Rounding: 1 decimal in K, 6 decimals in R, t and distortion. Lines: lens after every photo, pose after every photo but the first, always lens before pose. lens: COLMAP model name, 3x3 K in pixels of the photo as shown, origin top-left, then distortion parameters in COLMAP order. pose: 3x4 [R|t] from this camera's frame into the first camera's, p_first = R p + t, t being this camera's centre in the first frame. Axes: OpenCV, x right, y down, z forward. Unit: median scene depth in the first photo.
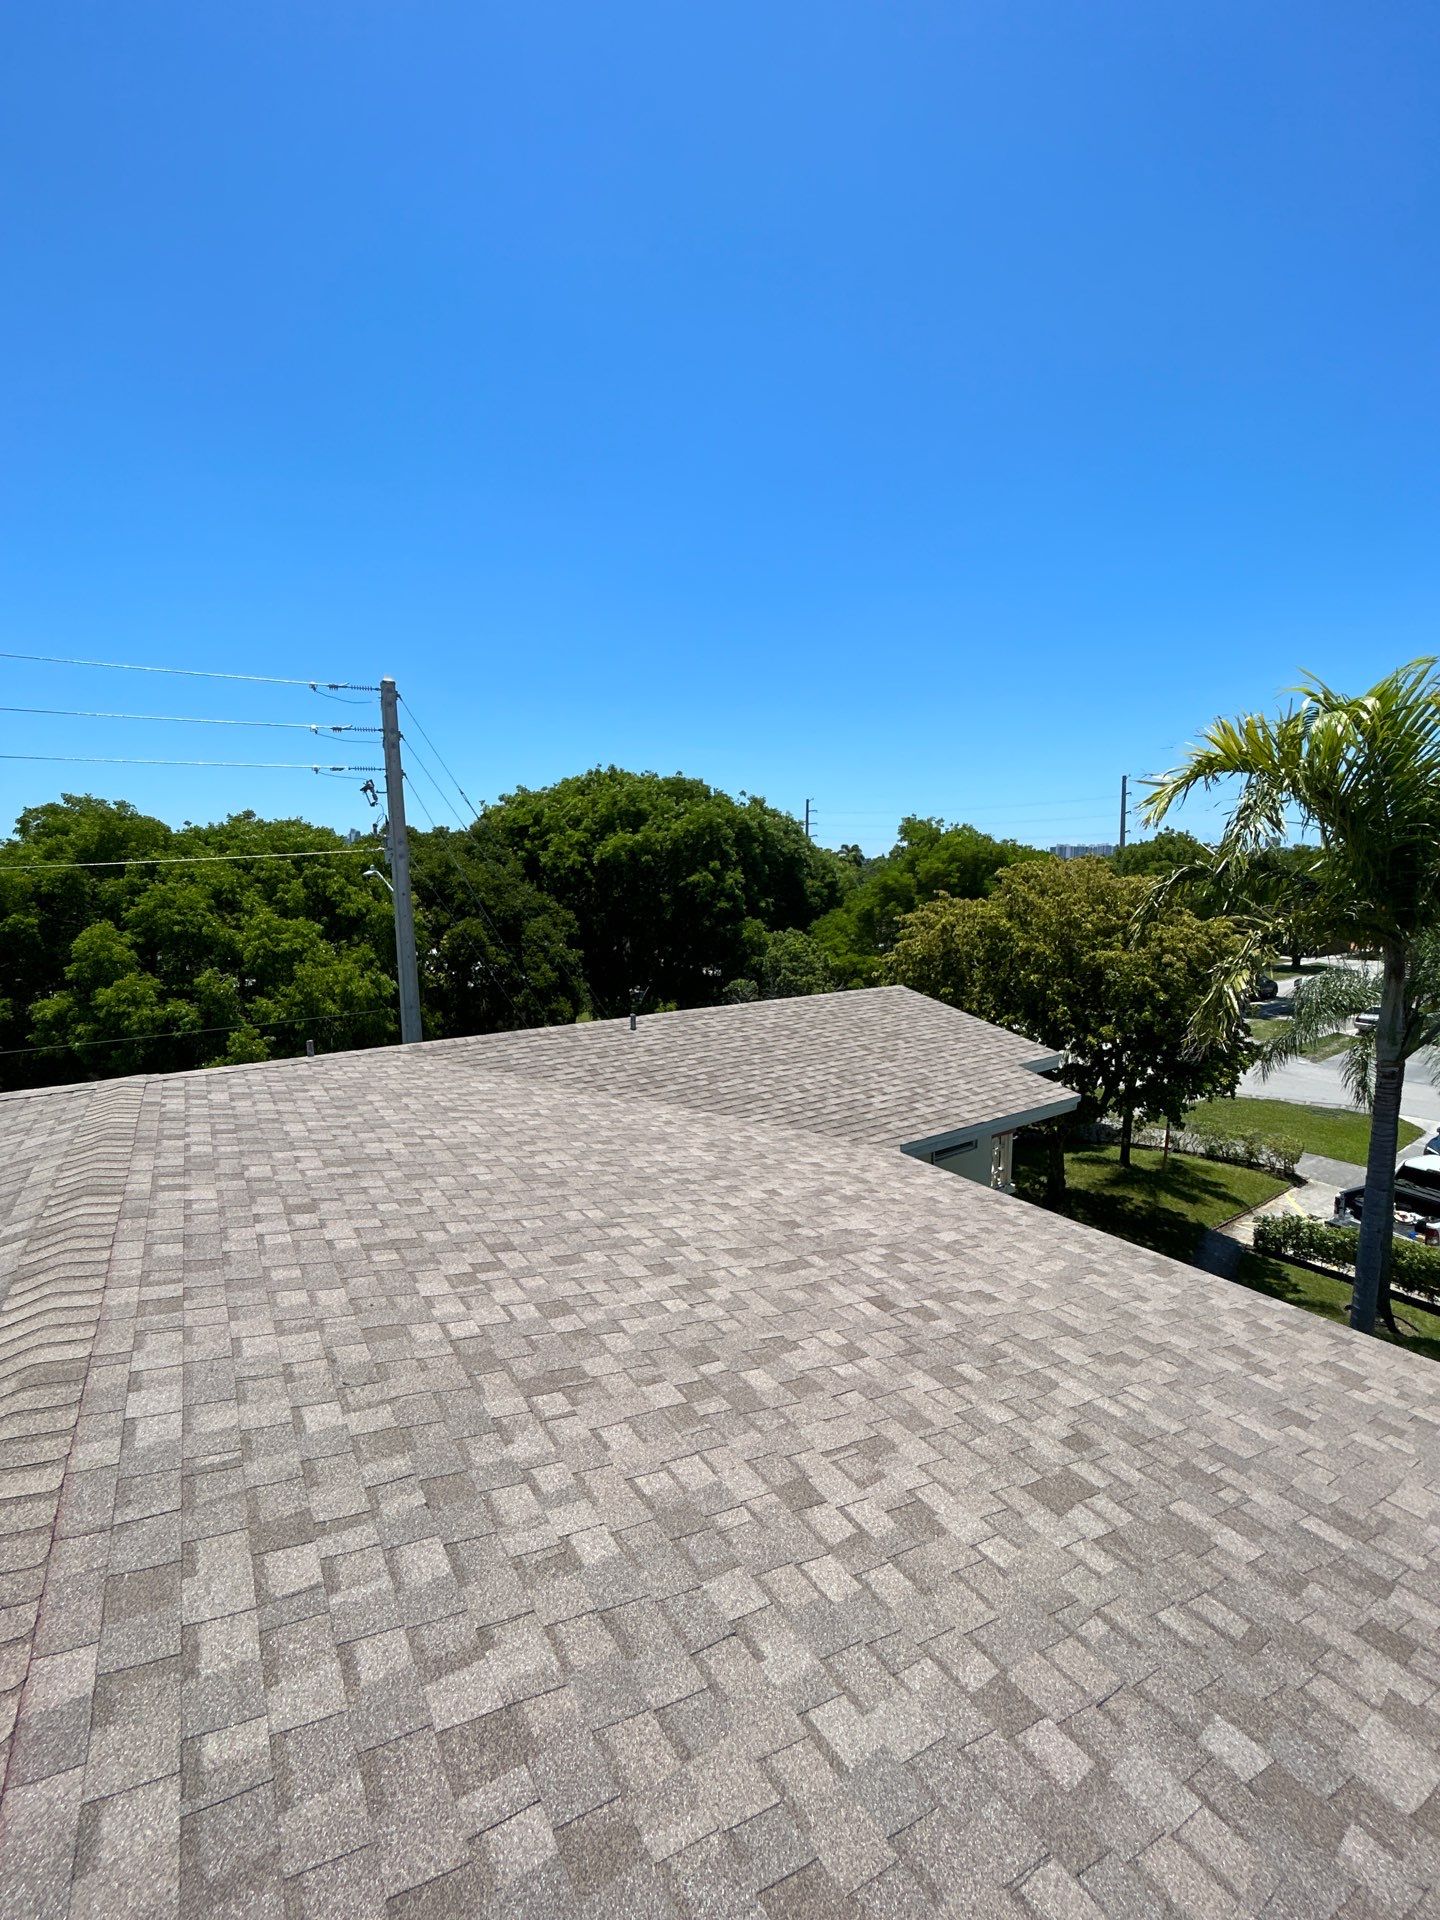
lens RADIAL K [[779.3, 0, 722.8], [0, 779.3, 965.9], [0, 0, 1]] dist [-0.004657, 0.003068]
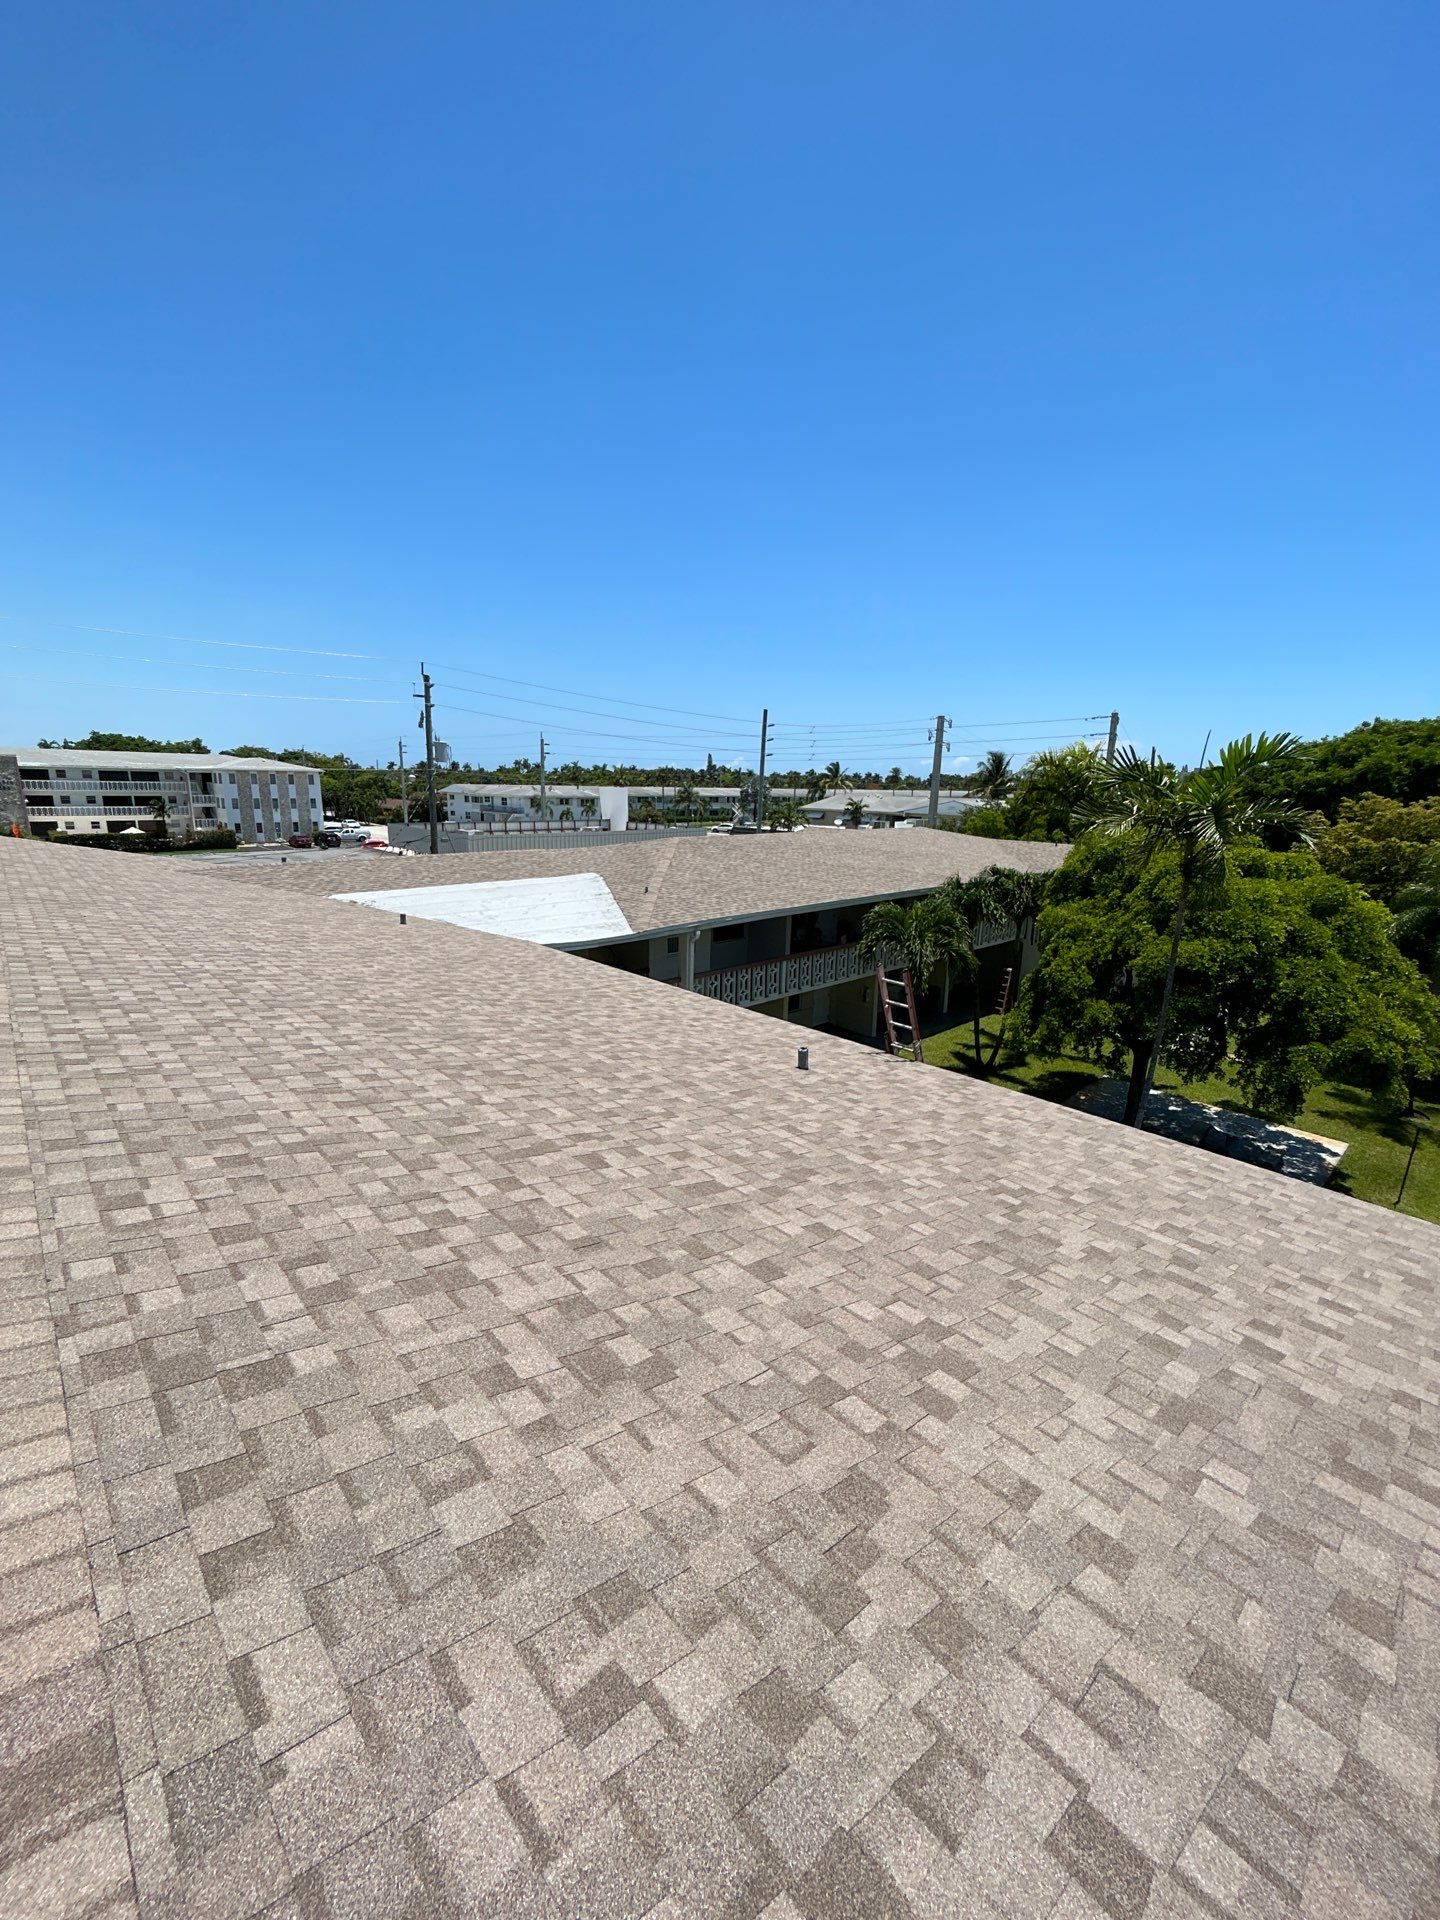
lens RADIAL K [[779.3, 0, 719.0], [0, 779.3, 964.0], [0, 0, 1]] dist [-0.004657, 0.003068]
pose [[0.147150, 0.234799, -0.960842, 1.622278], [-0.136776, 0.966914, 0.215336, 0.030705], [0.979612, 0.099734, 0.174396, -0.465061]]
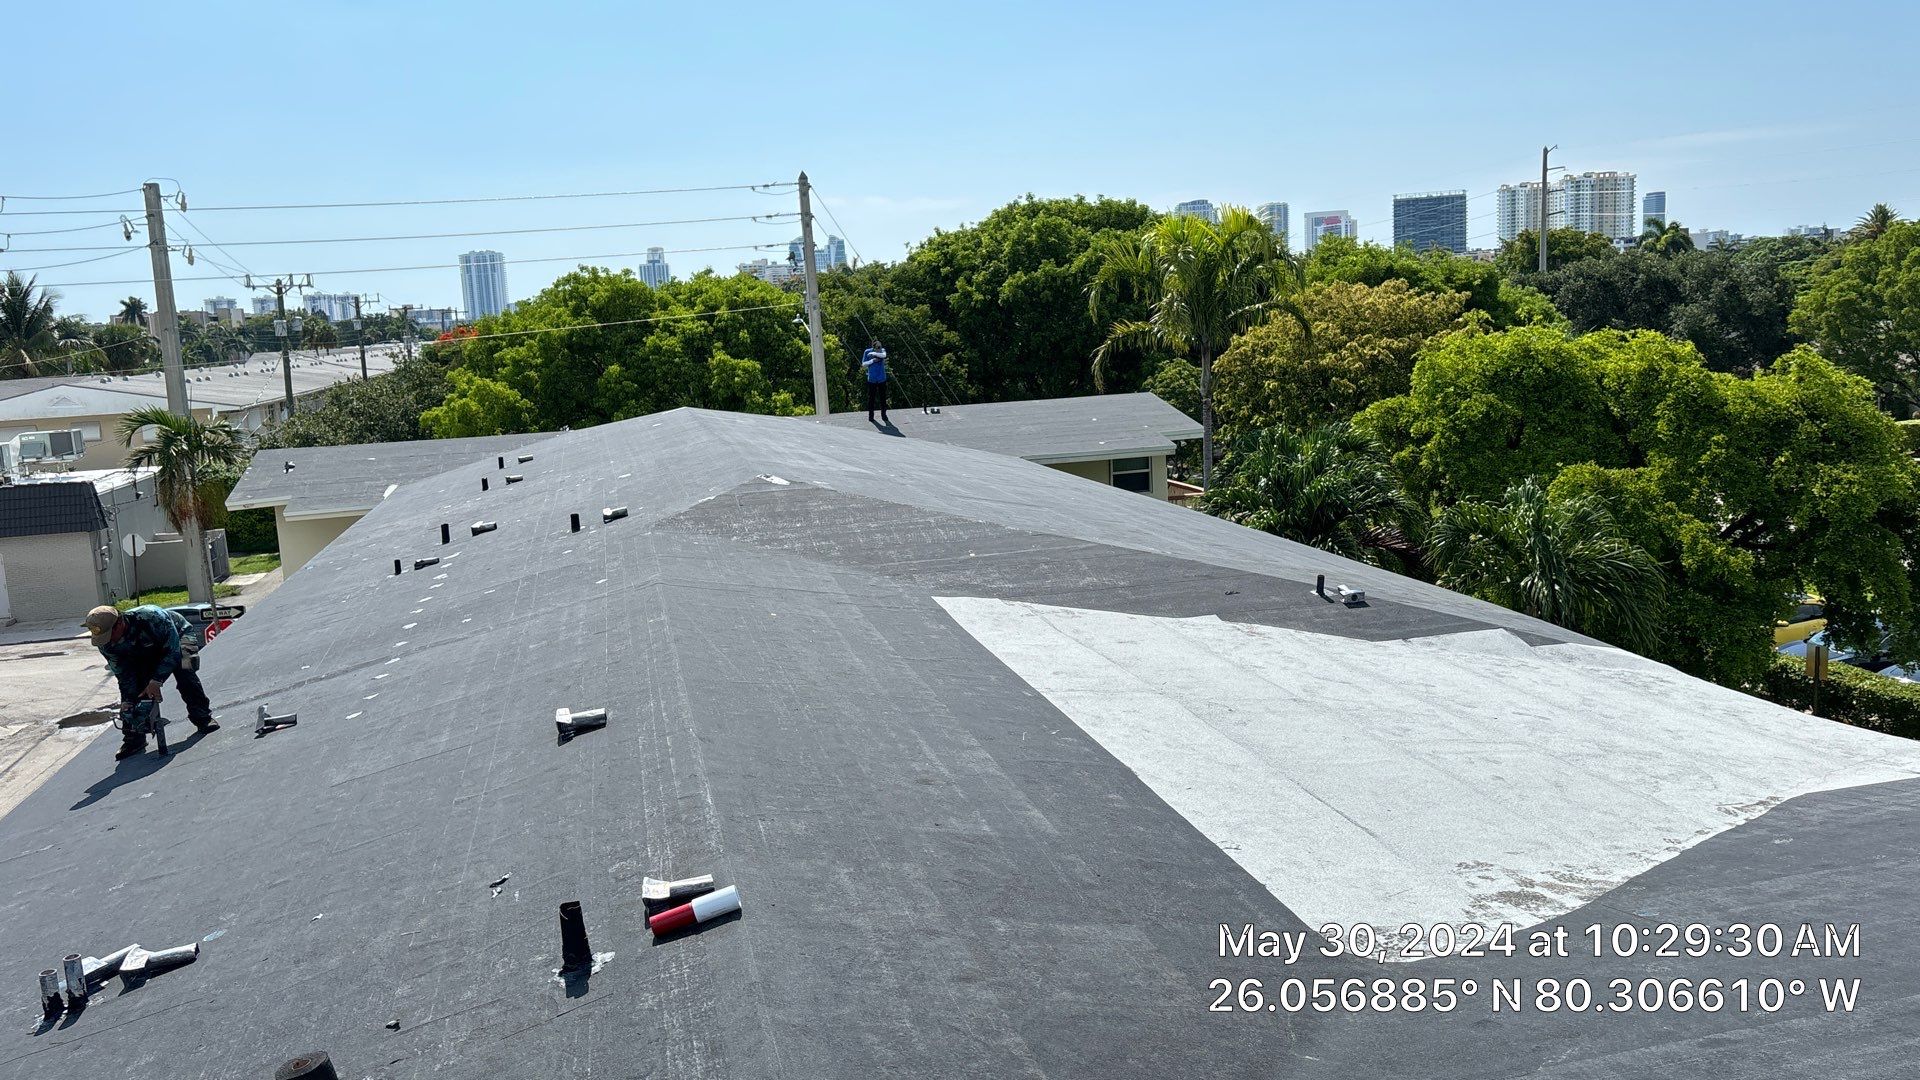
lens RADIAL K [[1453.0, 0, 978.8], [0, 1453.0, 524.9], [0, 0, 1]] dist [0.044334, -0.028416]
pose [[0.940957, 0.008290, -0.338424, 0.616653], [0.005062, 0.999244, 0.038551, 0.120945], [0.338487, -0.037988, 0.940204, -1.114175]]
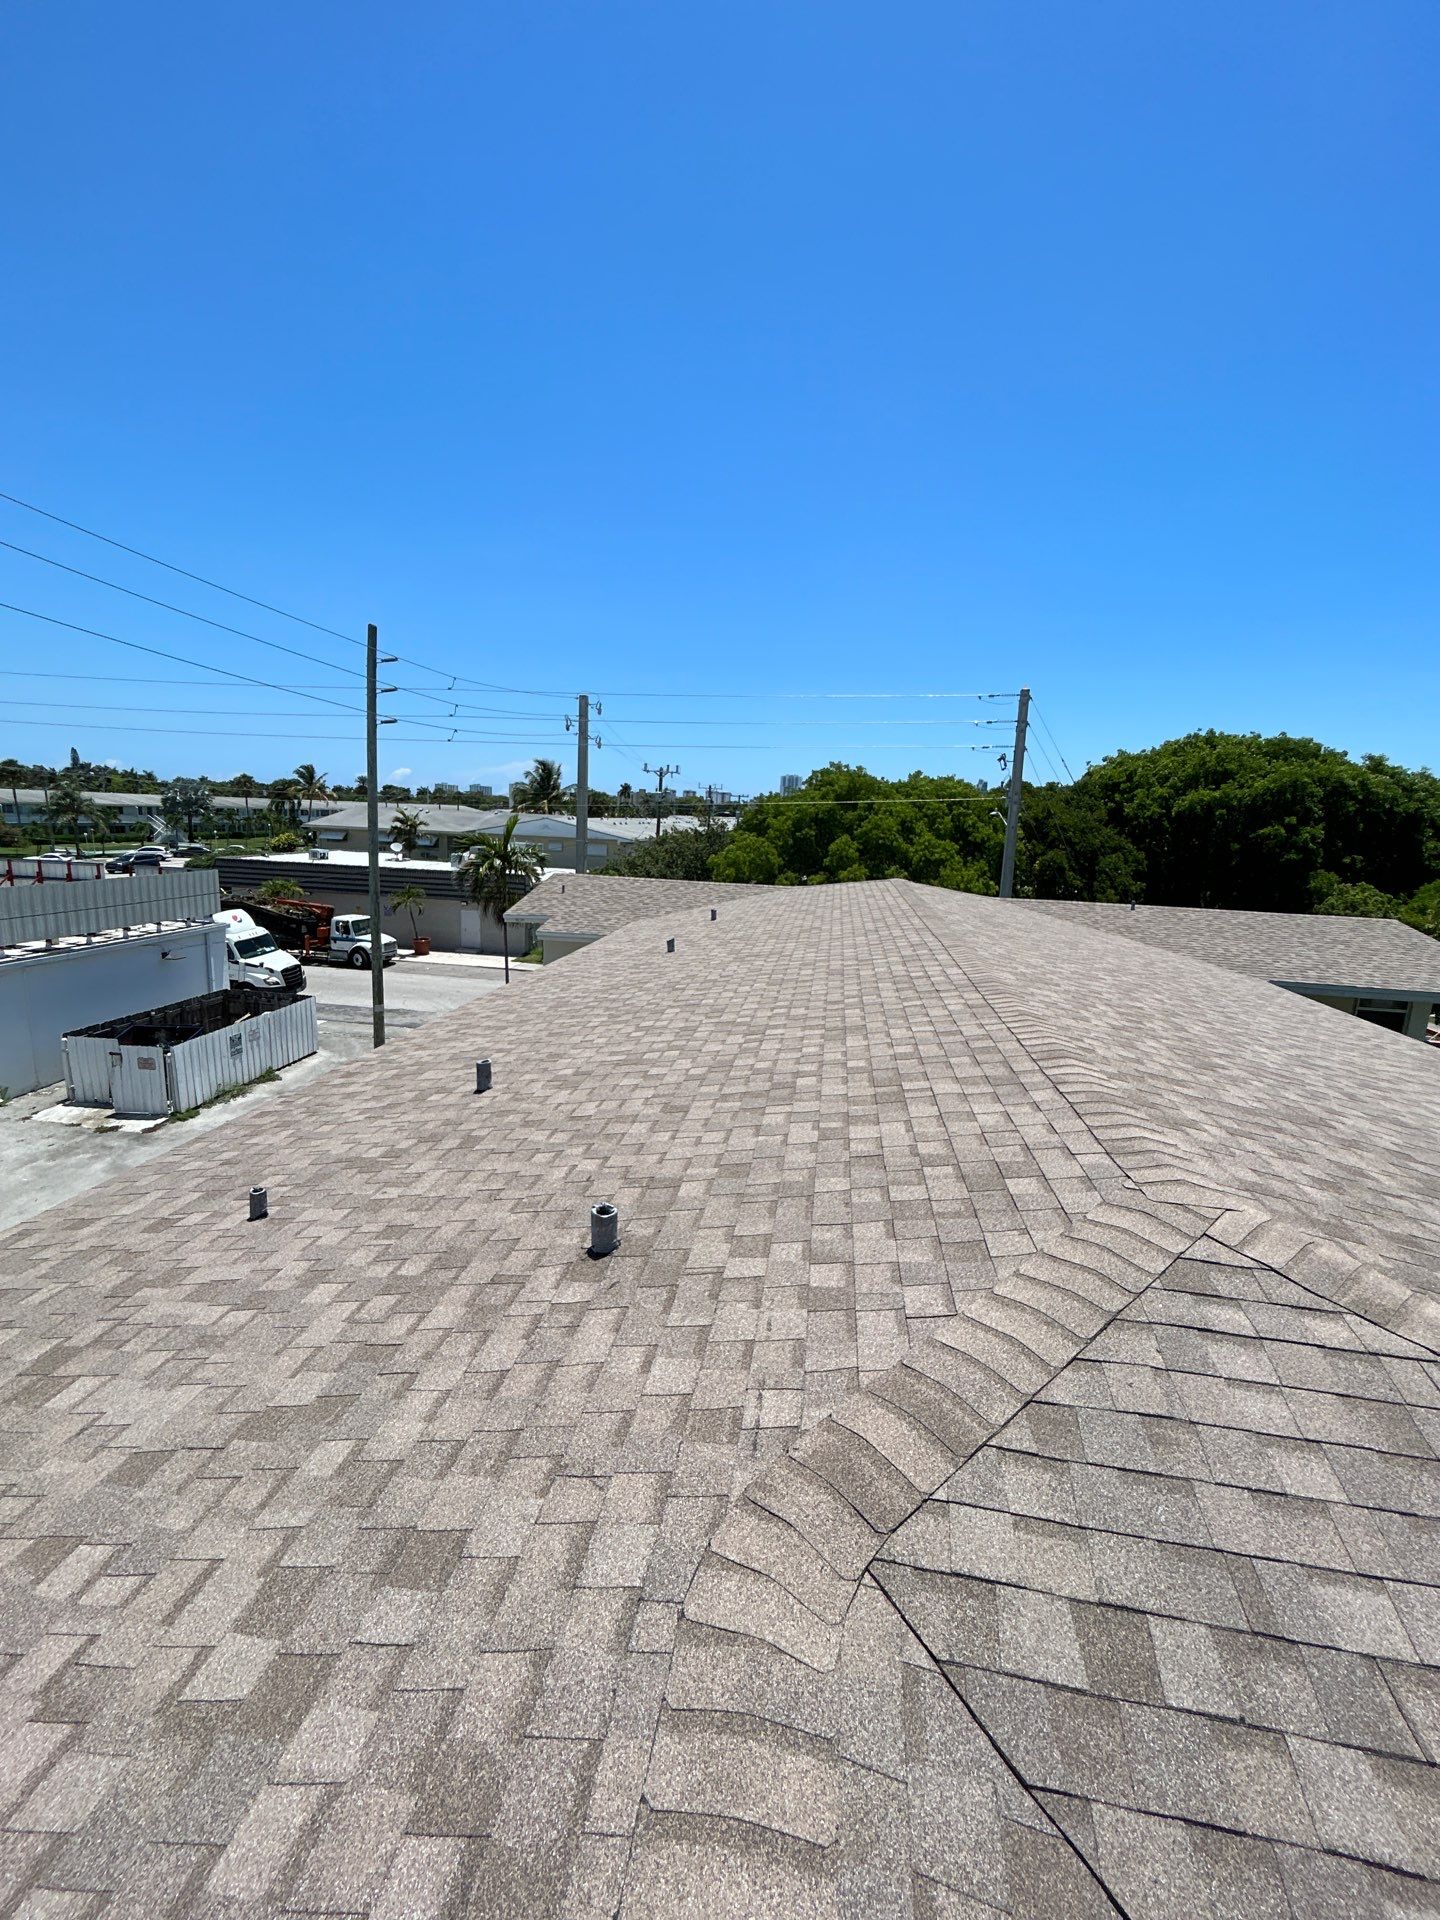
lens RADIAL K [[779.3, 0, 721.9], [0, 779.3, 964.9], [0, 0, 1]] dist [-0.004657, 0.003068]
pose [[0.732013, 0.166053, -0.660744, 0.213771], [-0.126930, 0.986102, 0.107199, 0.076910], [0.669362, 0.005397, 0.742917, -0.486705]]
